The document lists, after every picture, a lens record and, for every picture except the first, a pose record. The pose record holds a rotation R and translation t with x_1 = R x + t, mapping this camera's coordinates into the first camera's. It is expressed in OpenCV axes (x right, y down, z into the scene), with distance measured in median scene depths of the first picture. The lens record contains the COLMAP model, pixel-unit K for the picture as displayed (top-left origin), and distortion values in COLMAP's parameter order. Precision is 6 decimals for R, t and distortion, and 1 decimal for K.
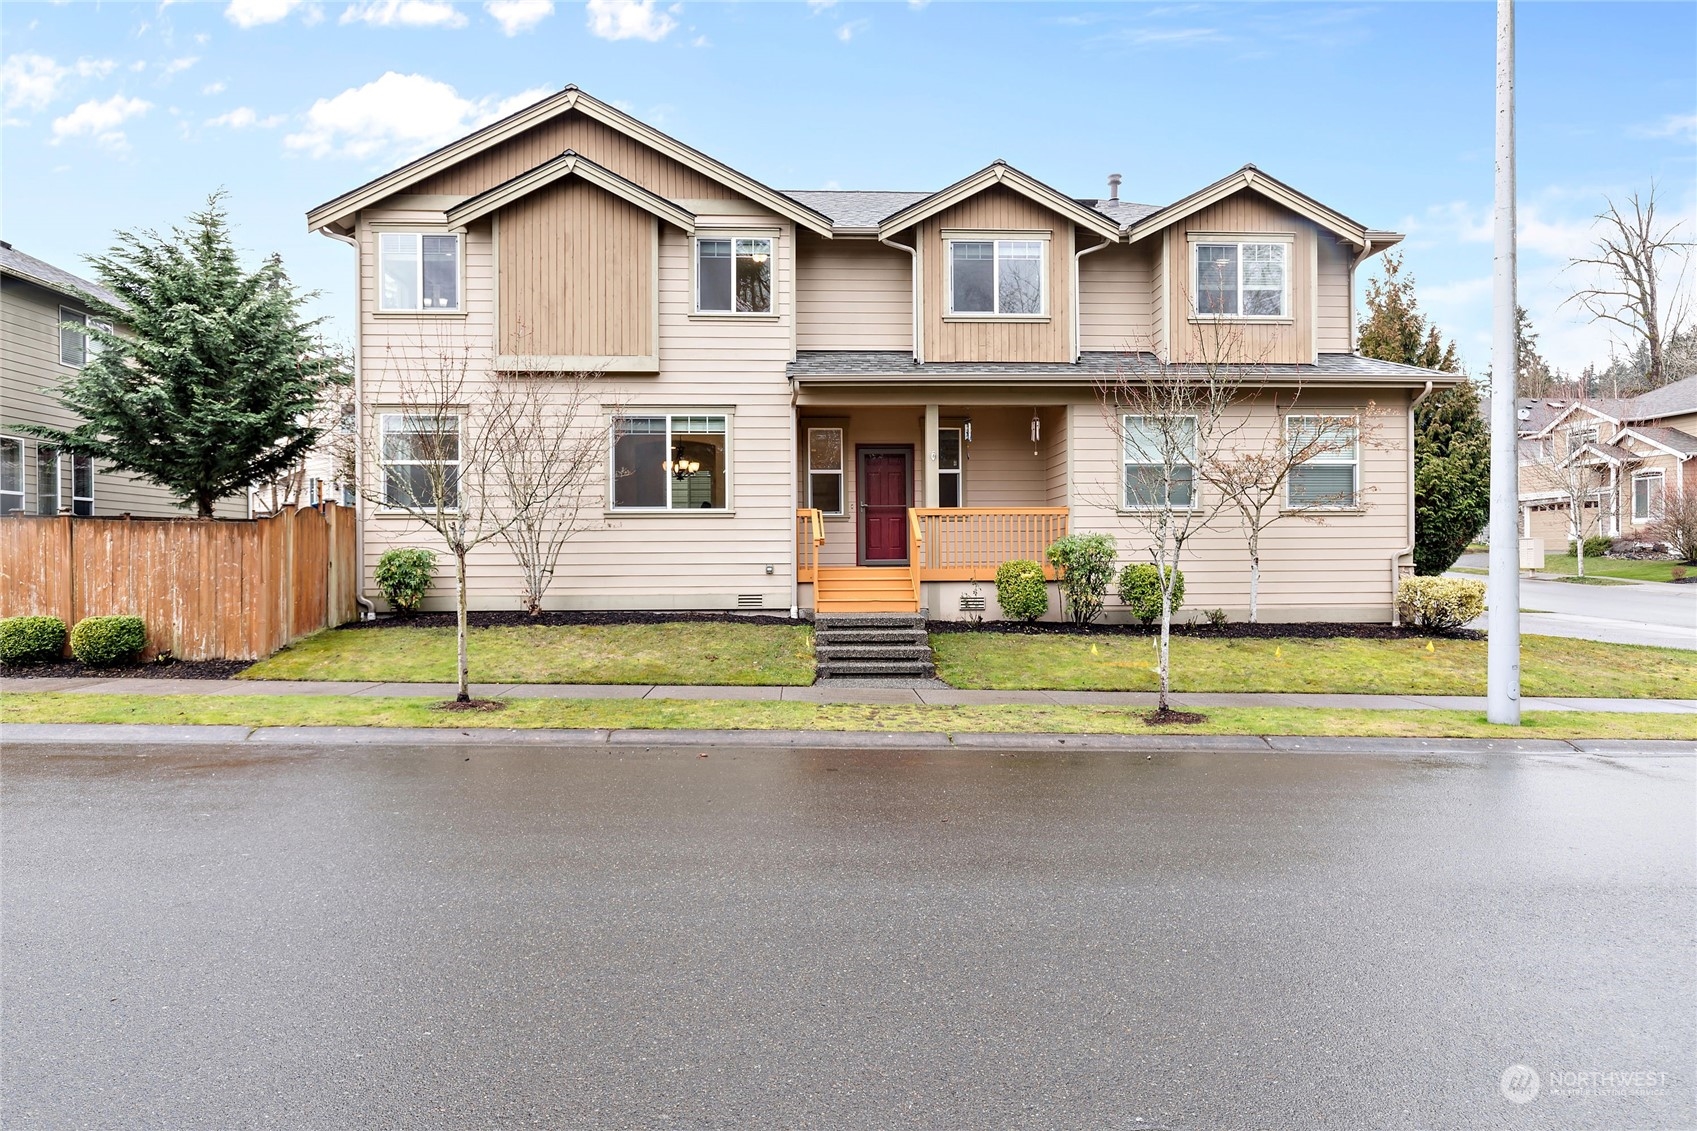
lens RADIAL K [[827.7, 0, 850.7], [0, 827.7, 578.8], [0, 0, 1]] dist [-0.002979, -0.000113]
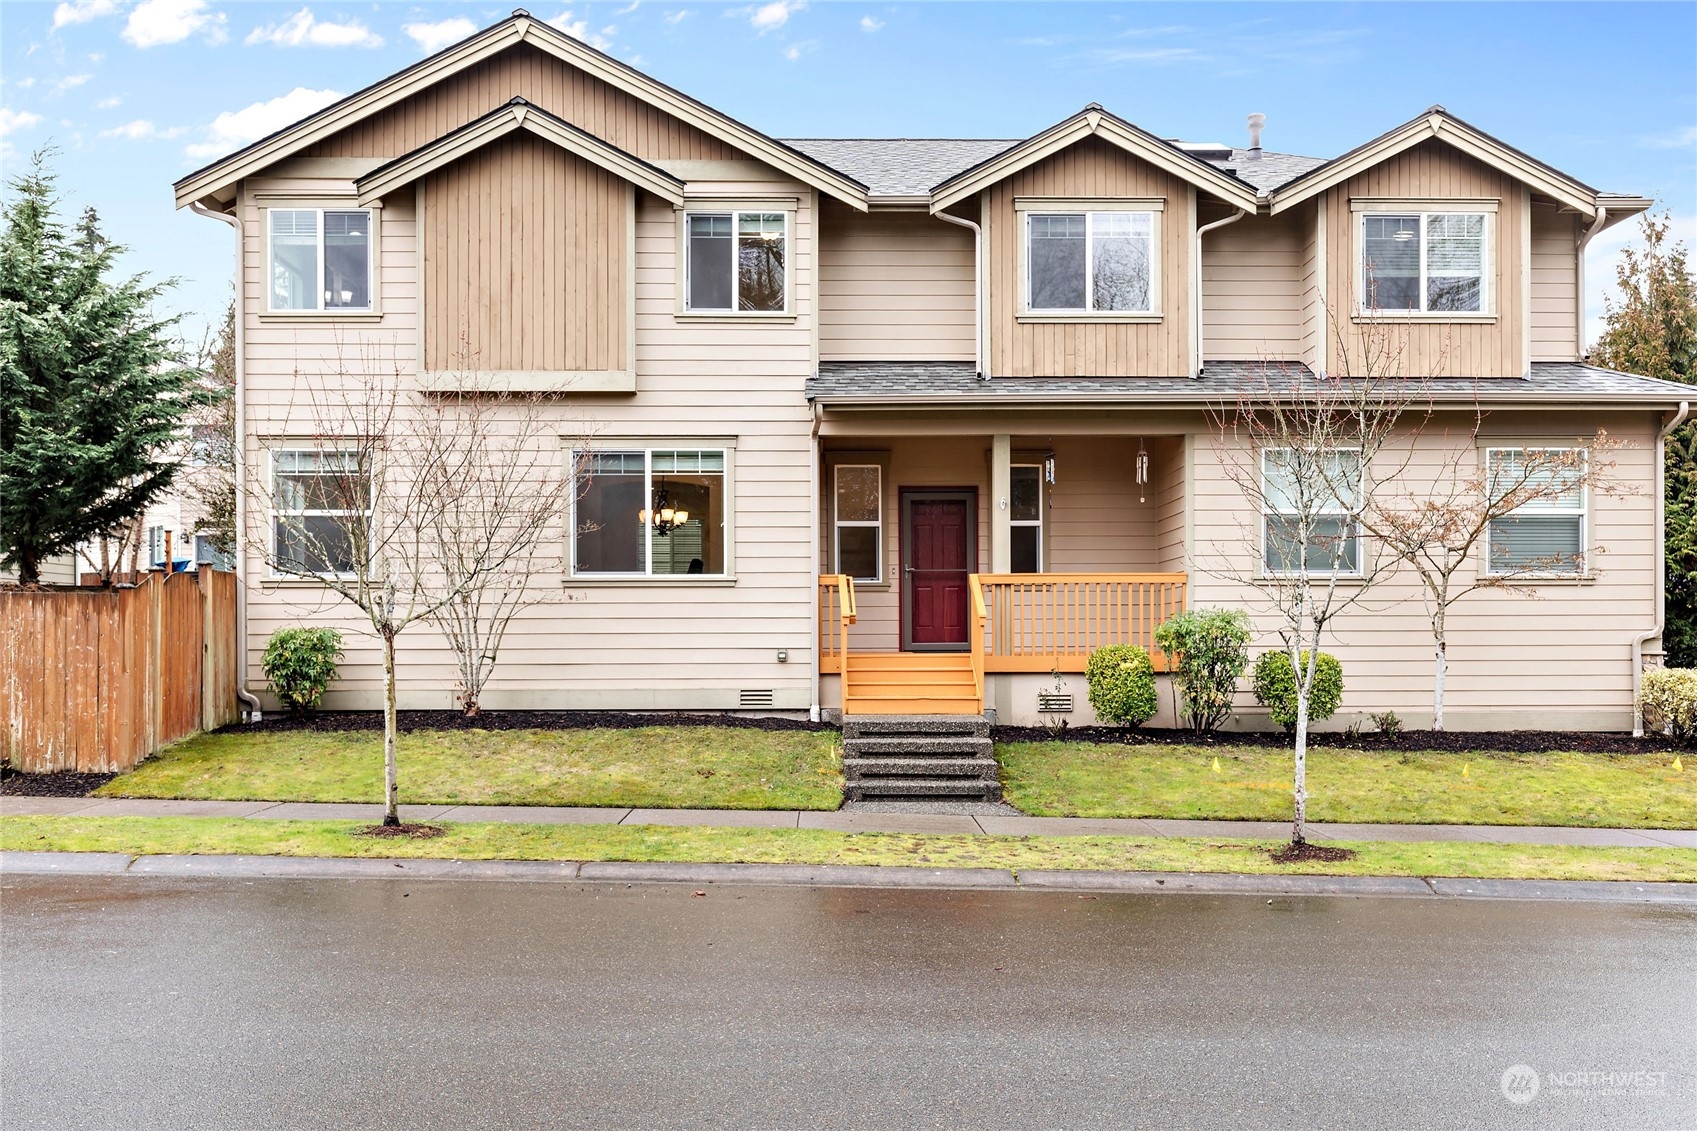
lens RADIAL K [[818.0, 0, 845.2], [0, 818.0, 676.1], [0, 0, 1]] dist [0.002029, 0.000412]
pose [[0.999468, 0.003220, -0.032458, -0.017015], [-0.003290, 0.999992, -0.002086, 0.008038], [0.032451, 0.002192, 0.999471, 0.261112]]
